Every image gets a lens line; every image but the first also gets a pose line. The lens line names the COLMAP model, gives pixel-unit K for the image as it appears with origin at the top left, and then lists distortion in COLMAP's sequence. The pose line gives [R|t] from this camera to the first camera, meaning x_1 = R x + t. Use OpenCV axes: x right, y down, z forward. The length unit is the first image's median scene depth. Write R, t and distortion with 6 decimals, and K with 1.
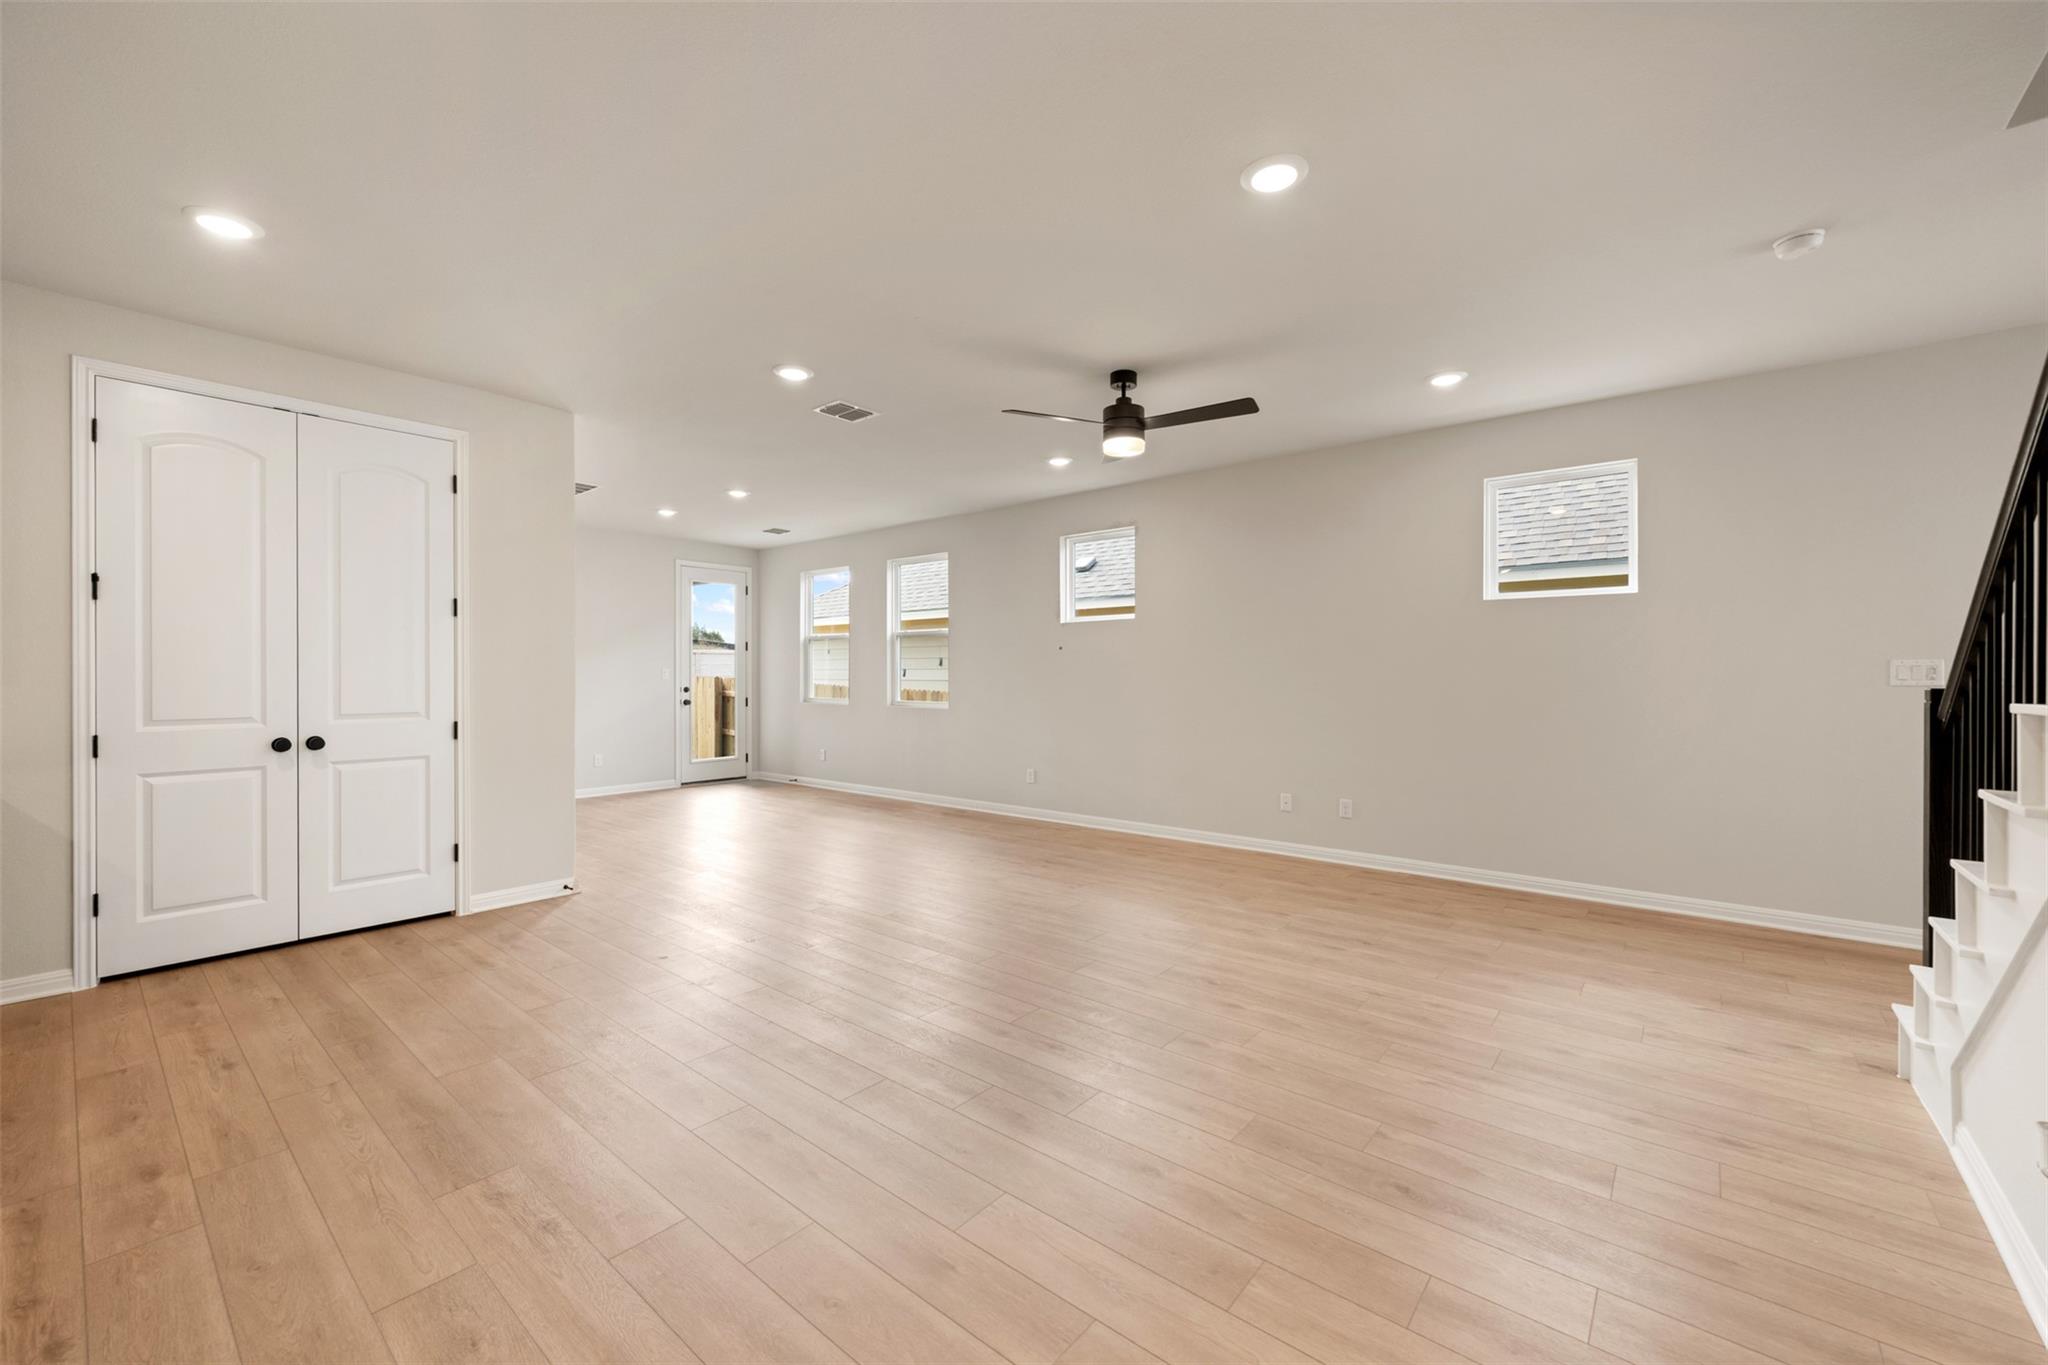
lens RADIAL K [[810.6, 0, 1020.3], [0, 810.6, 677.7], [0, 0, 1]] dist [0.001075, -0.000151]
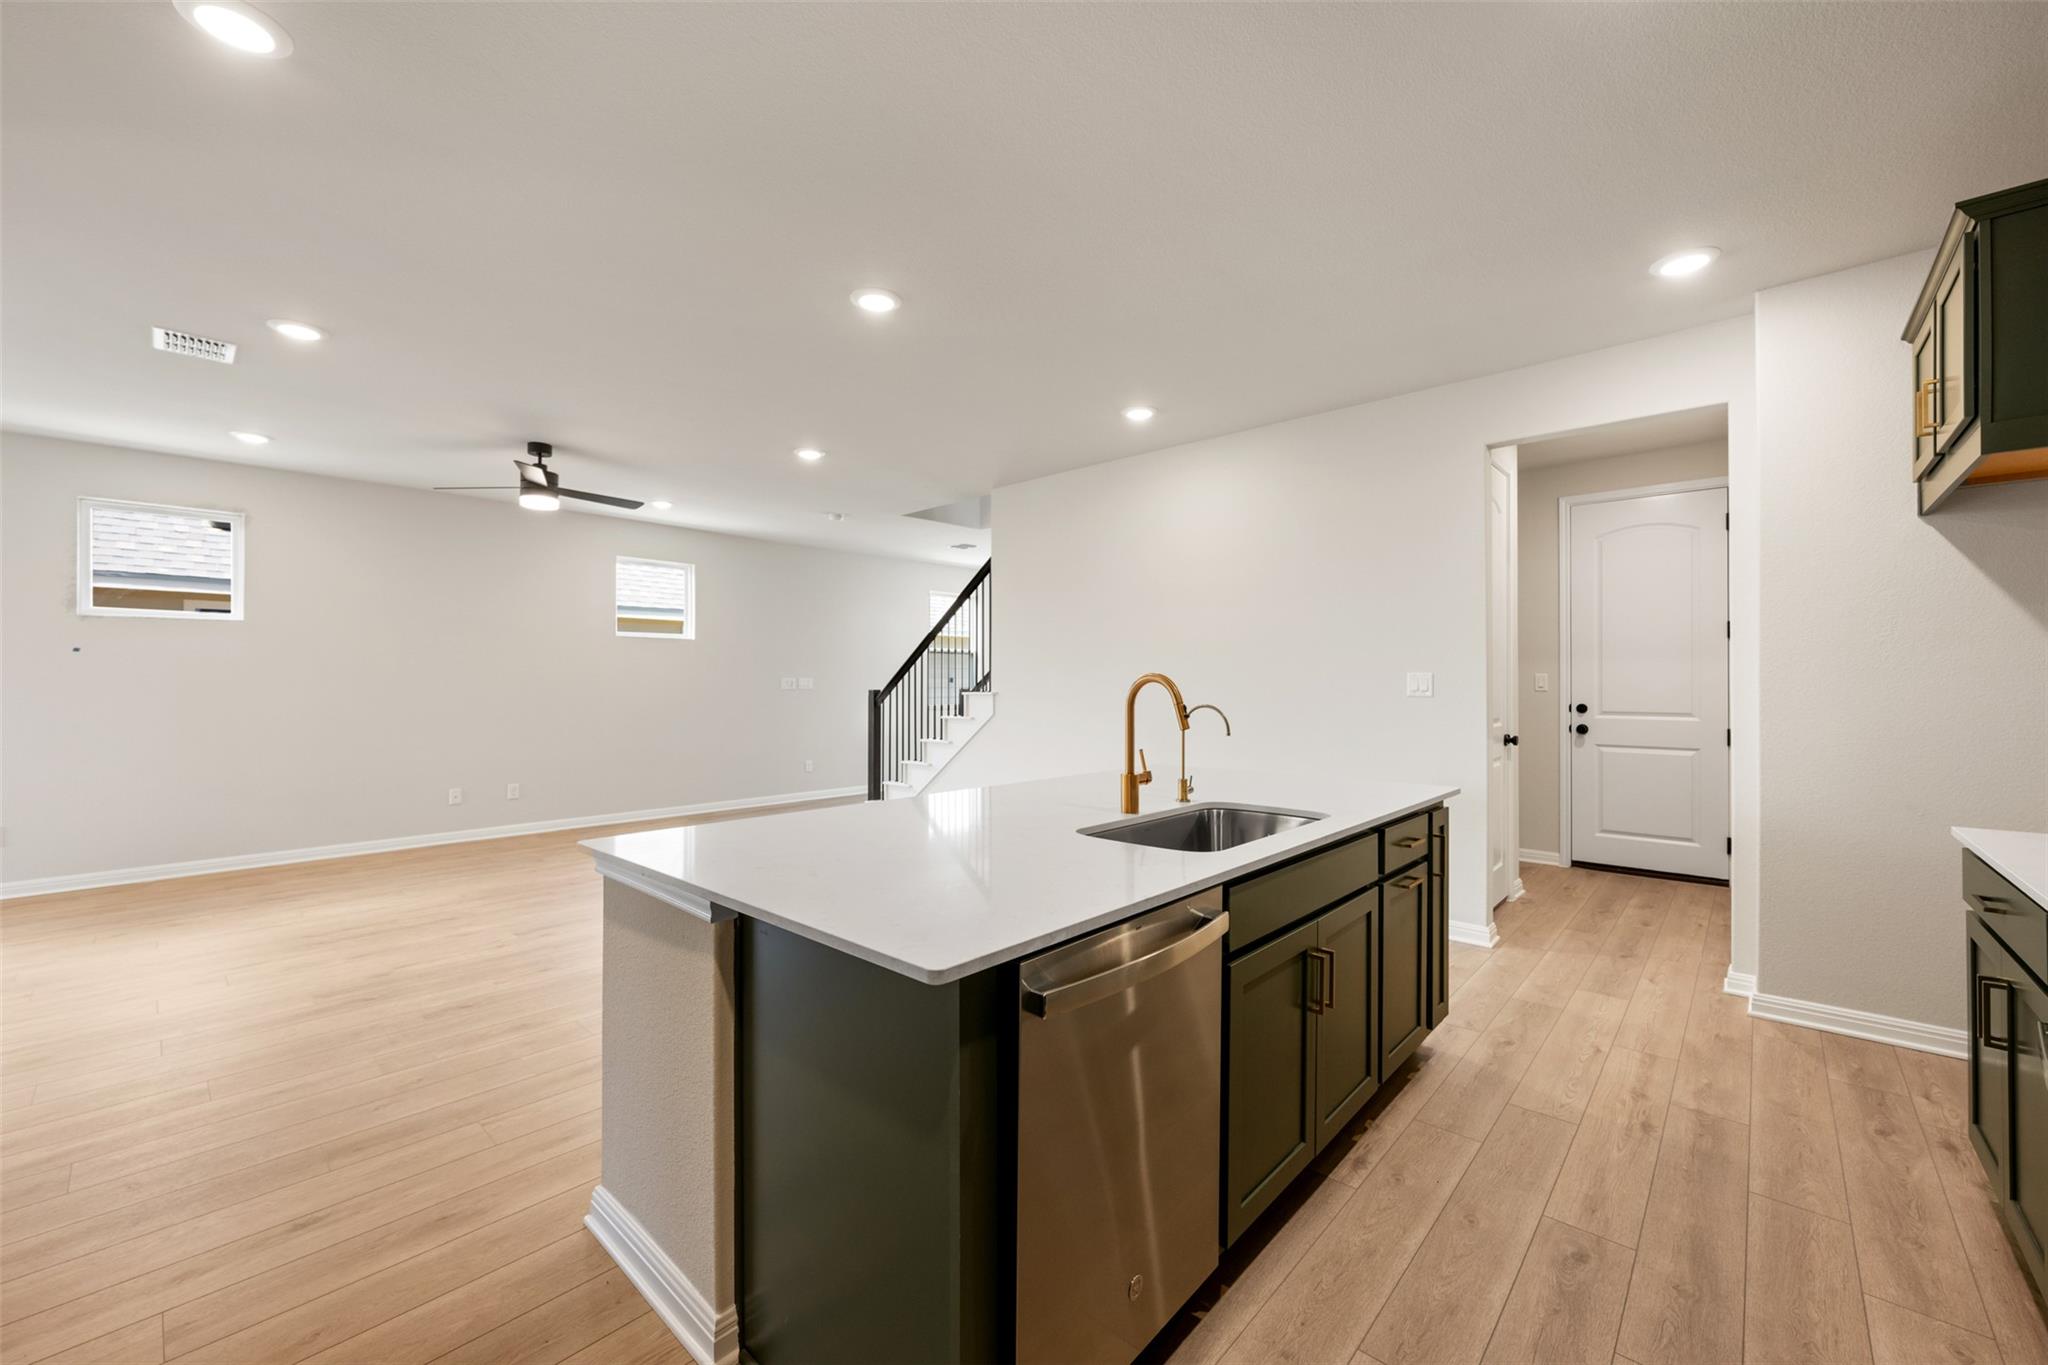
lens RADIAL K [[810.6, 0, 1022.6], [0, 810.6, 678.2], [0, 0, 1]] dist [0.001075, -0.000151]
pose [[0.043251, 0.006443, 0.999043, -1.160887], [0.003323, 0.999973, -0.006593, -0.004288], [-0.999059, 0.003605, 0.043229, 0.221461]]
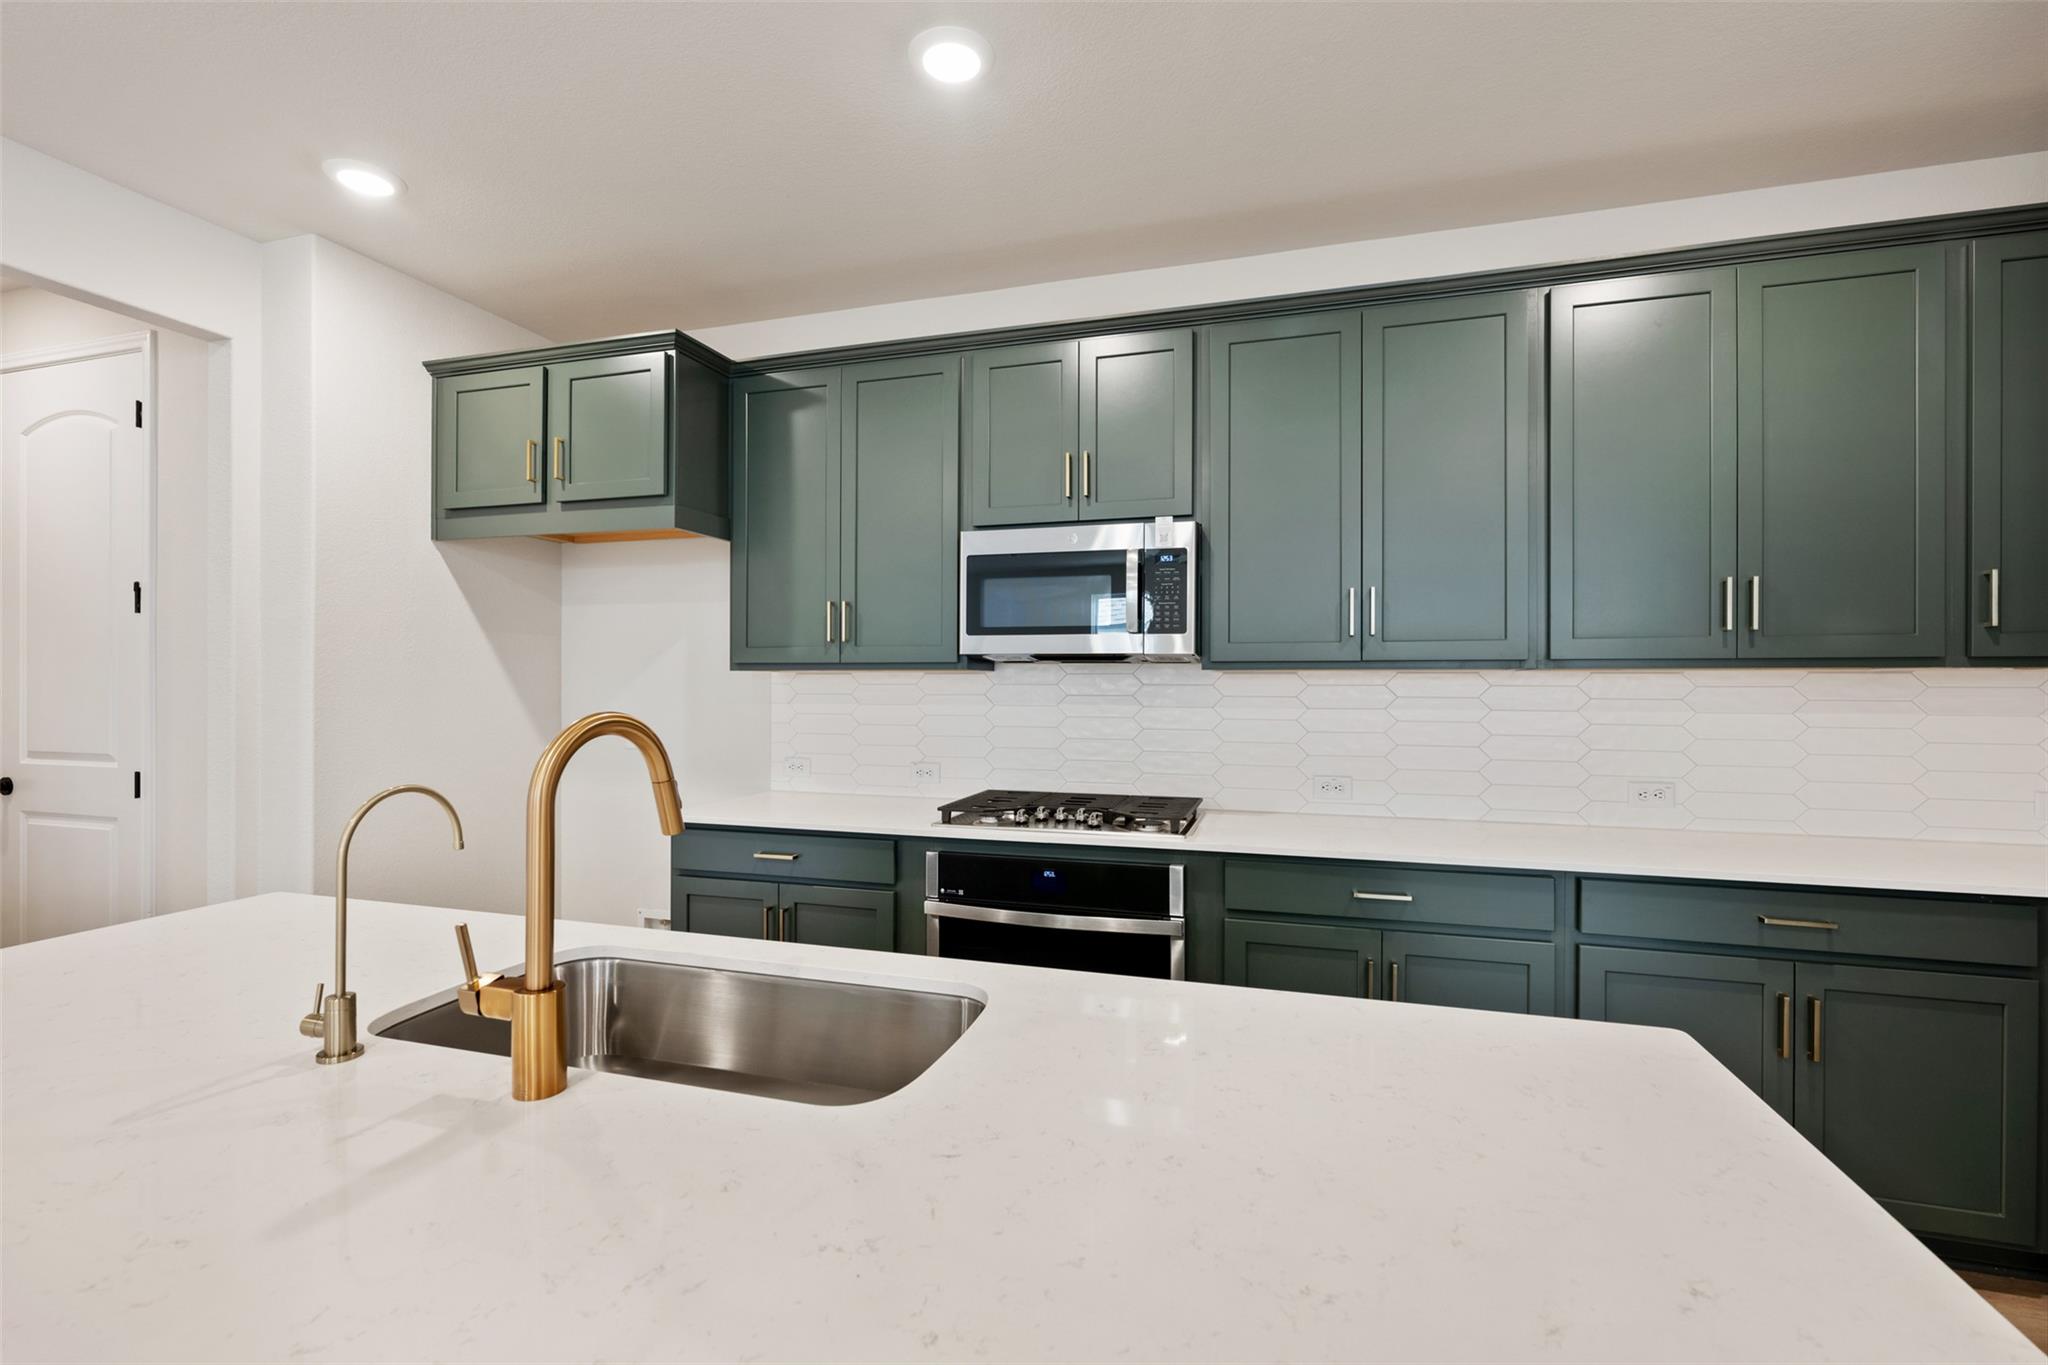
lens RADIAL K [[899.0, 0, 1017.6], [0, 899.0, 683.8], [0, 0, 1]] dist [0.003042, -0.001382]
pose [[-0.921188, 0.000127, -0.389118, -0.566712], [-0.001888, 0.999987, 0.004796, -0.021773], [0.389113, 0.005153, -0.921175, 0.451362]]
